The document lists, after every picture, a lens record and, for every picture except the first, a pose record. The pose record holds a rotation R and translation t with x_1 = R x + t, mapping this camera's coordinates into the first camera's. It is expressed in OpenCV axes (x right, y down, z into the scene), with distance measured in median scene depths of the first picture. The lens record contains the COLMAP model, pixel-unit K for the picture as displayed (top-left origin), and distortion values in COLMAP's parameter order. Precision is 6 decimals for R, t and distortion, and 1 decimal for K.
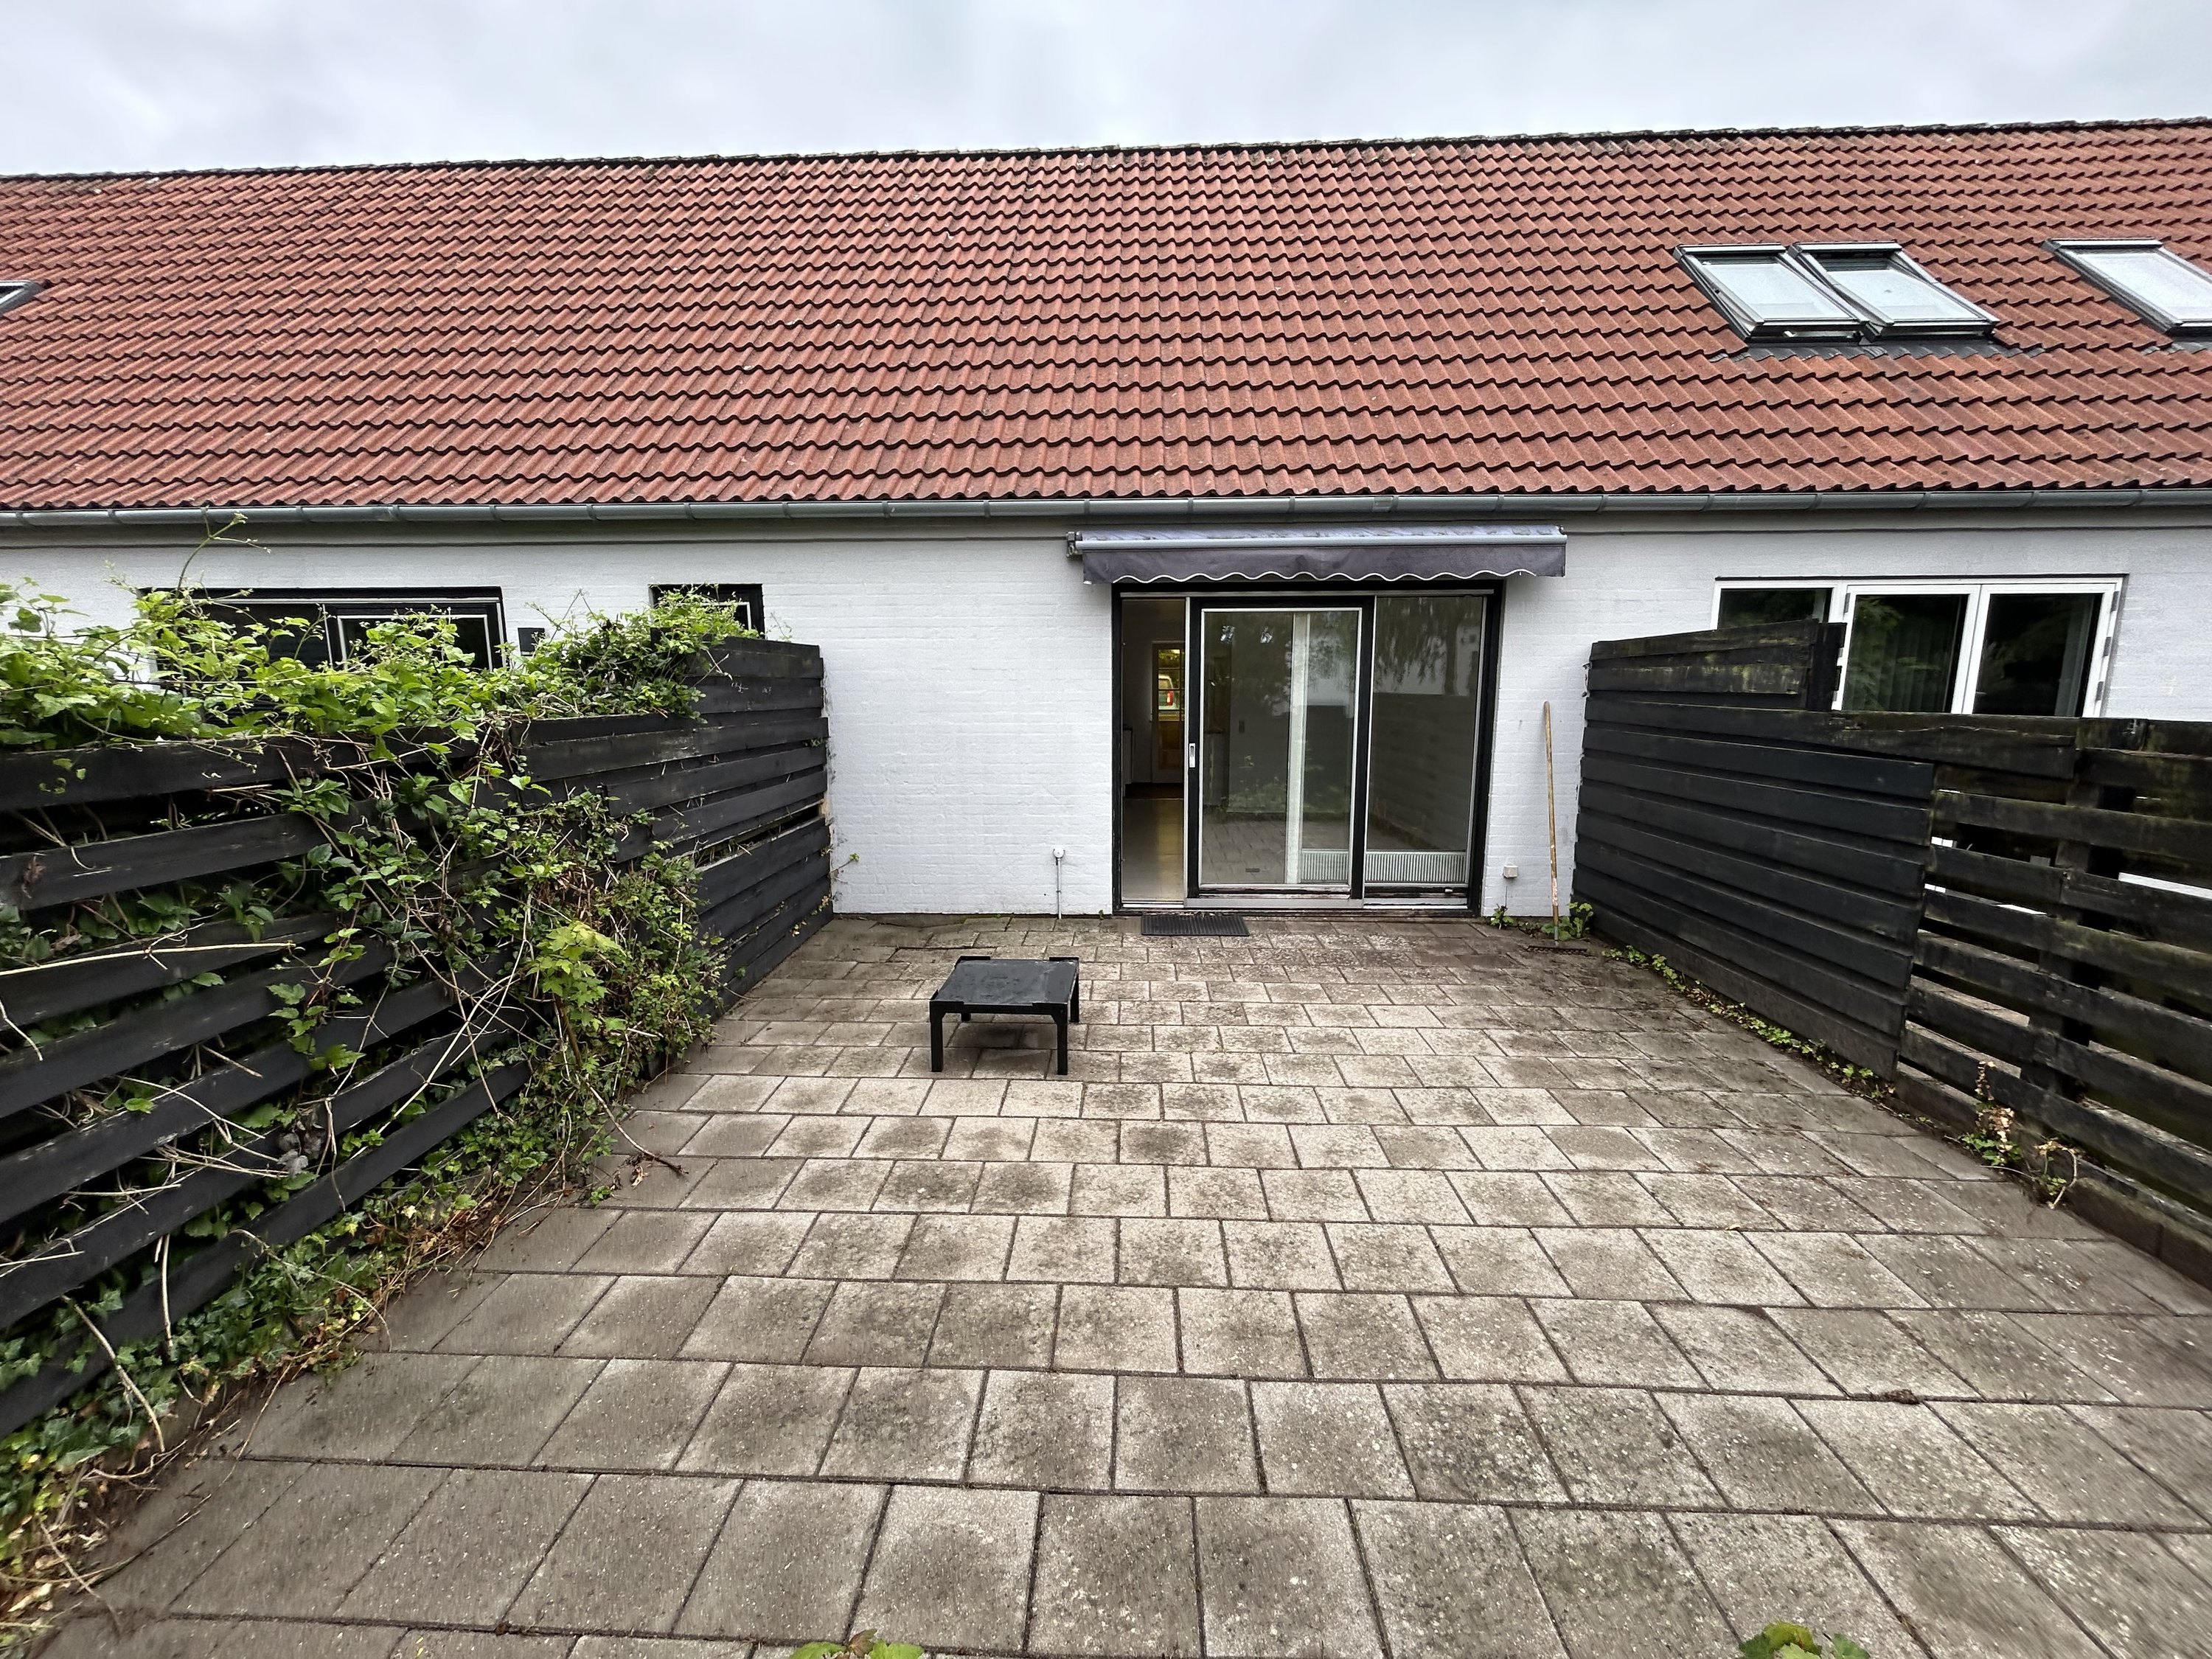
lens RADIAL K [[893.4, 0, 1105.8], [0, 893.4, 832.6], [0, 0, 1]] dist [-0.001636, -0.000346]
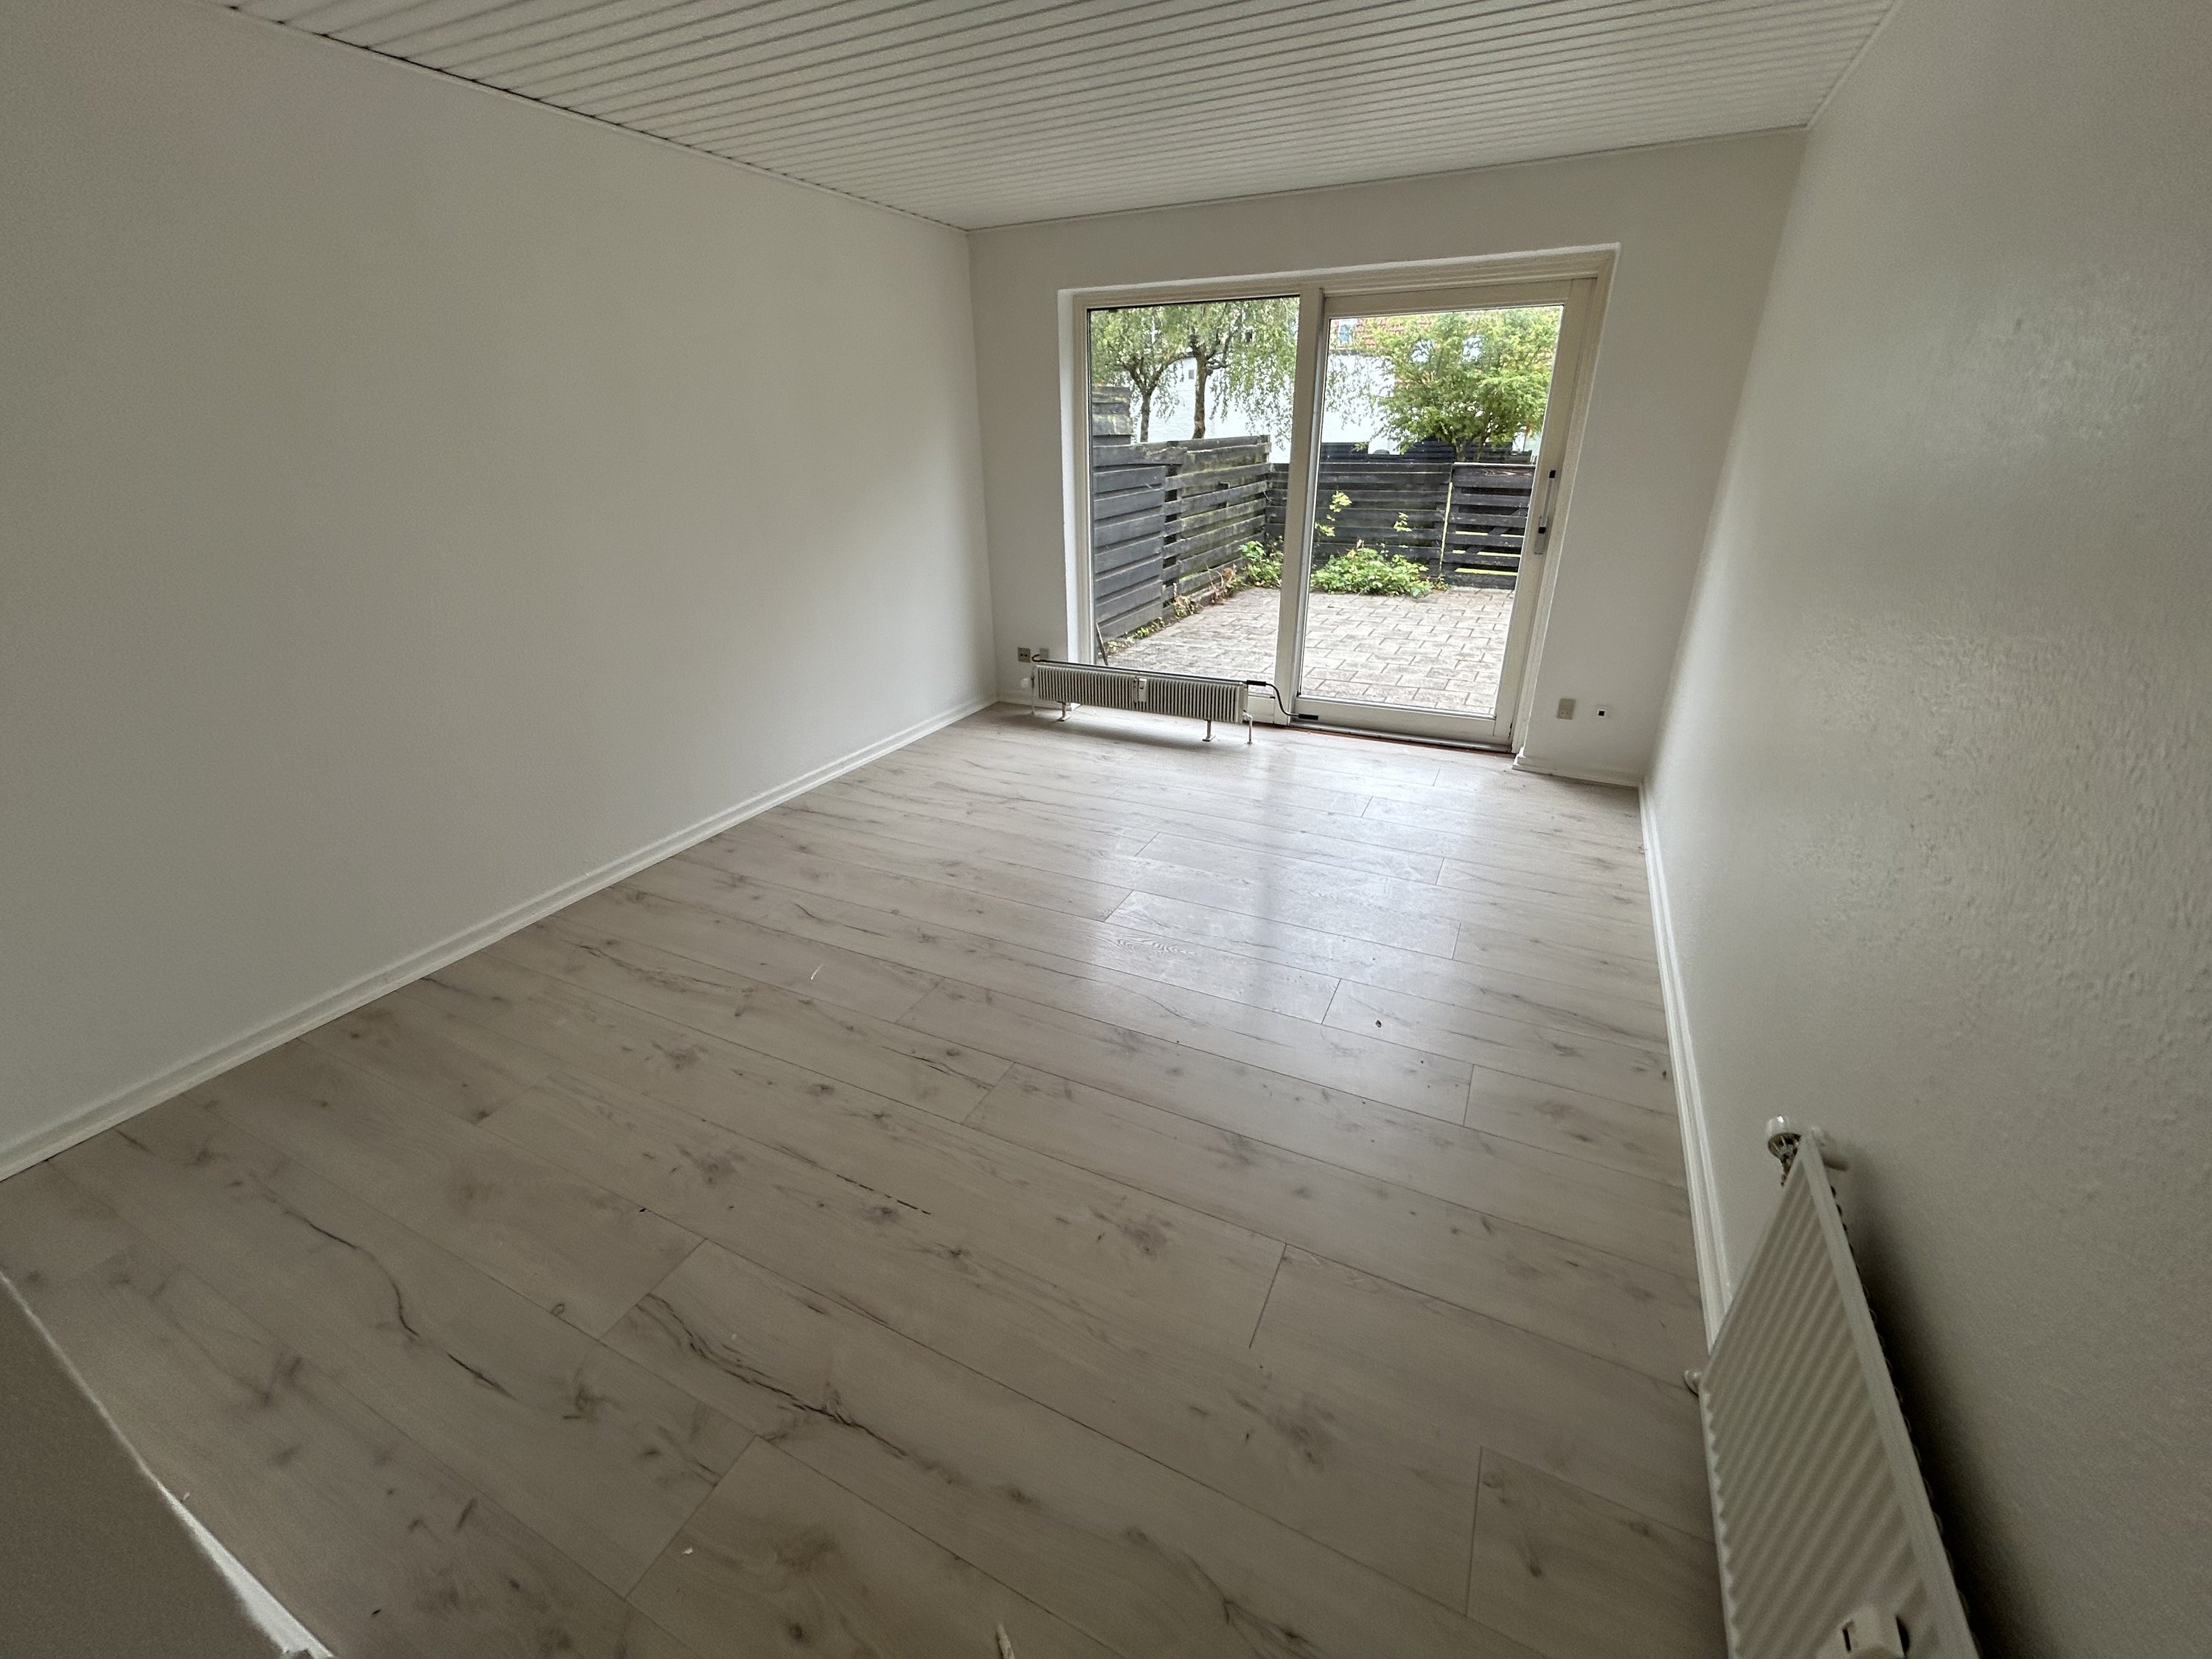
lens RADIAL K [[893.4, 0, 1105.8], [0, 893.4, 832.6], [0, 0, 1]] dist [-0.001636, -0.000346]
pose [[-0.912197, -0.153534, 0.379900, 0.054655], [0.085986, 0.834776, 0.543834, -0.492968], [-0.400628, 0.528750, -0.748278, 2.931490]]
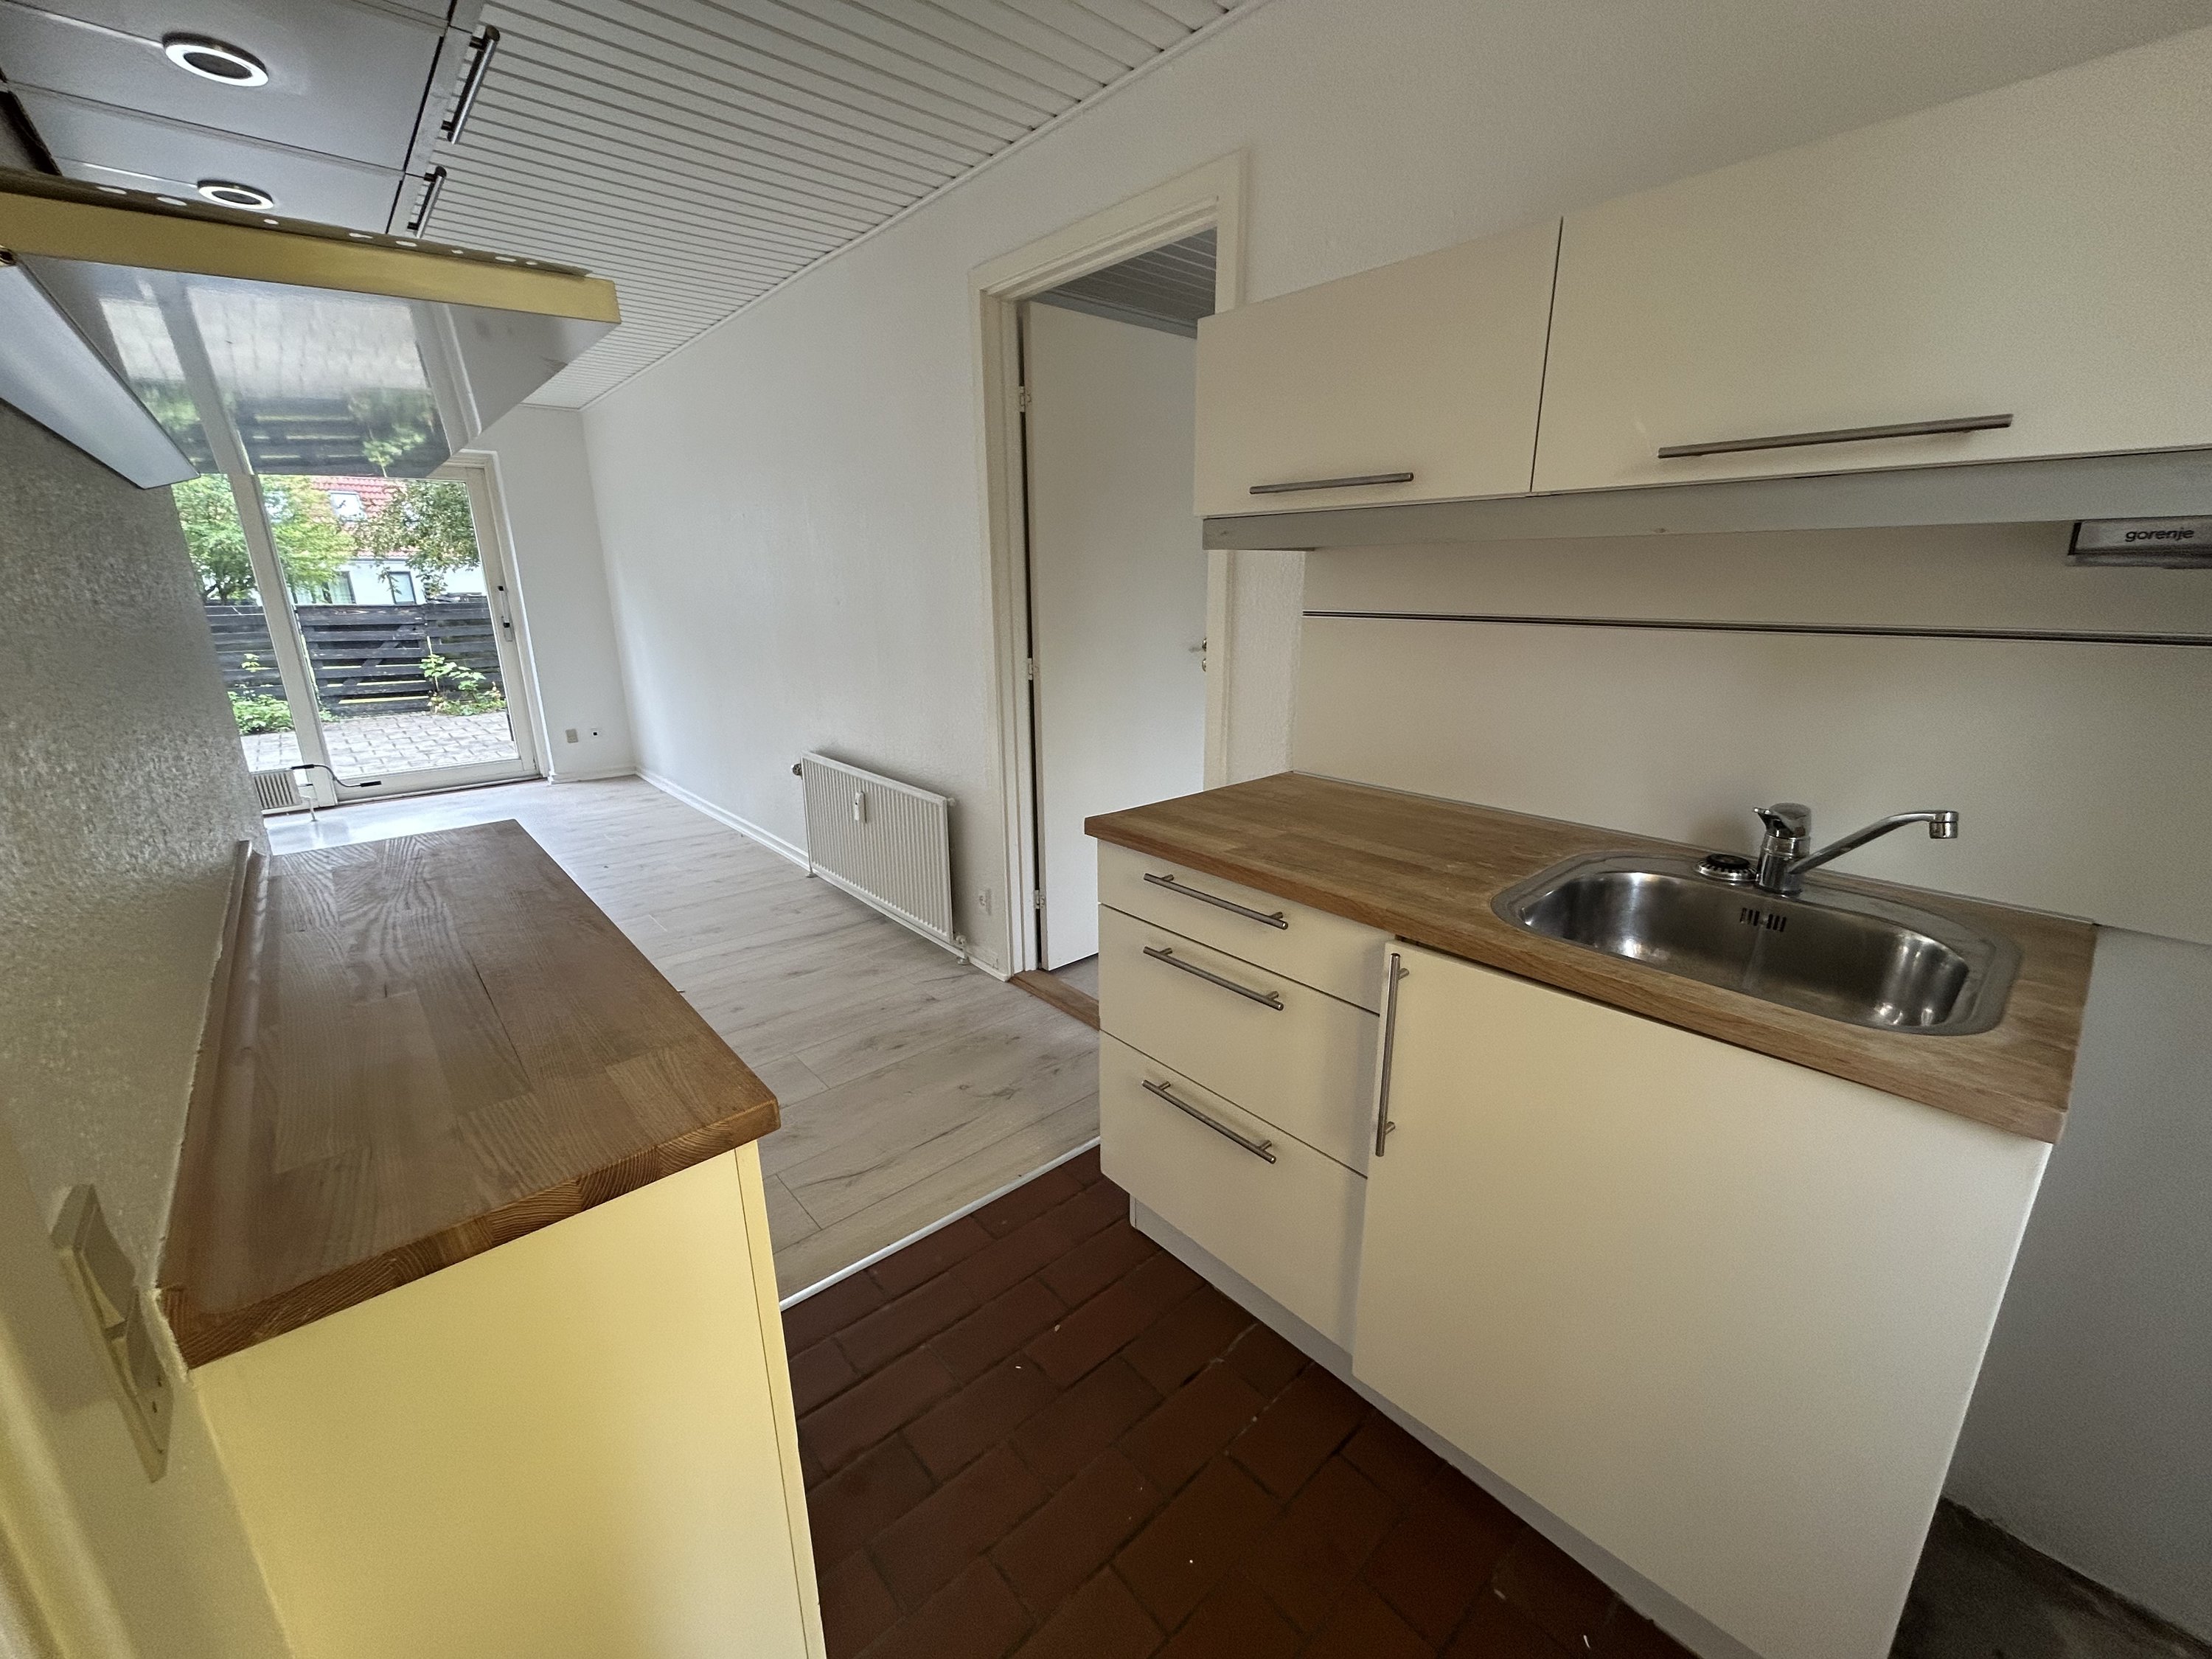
lens RADIAL K [[890.8, 0, 1101.8], [0, 890.8, 825.6], [0, 0, 1]] dist [-0.001514, -0.000308]
pose [[-0.729380, 0.195650, -0.655535, 0.397812], [-0.101545, 0.916654, 0.386567, -0.566643], [0.676531, 0.348520, -0.648722, 3.644971]]
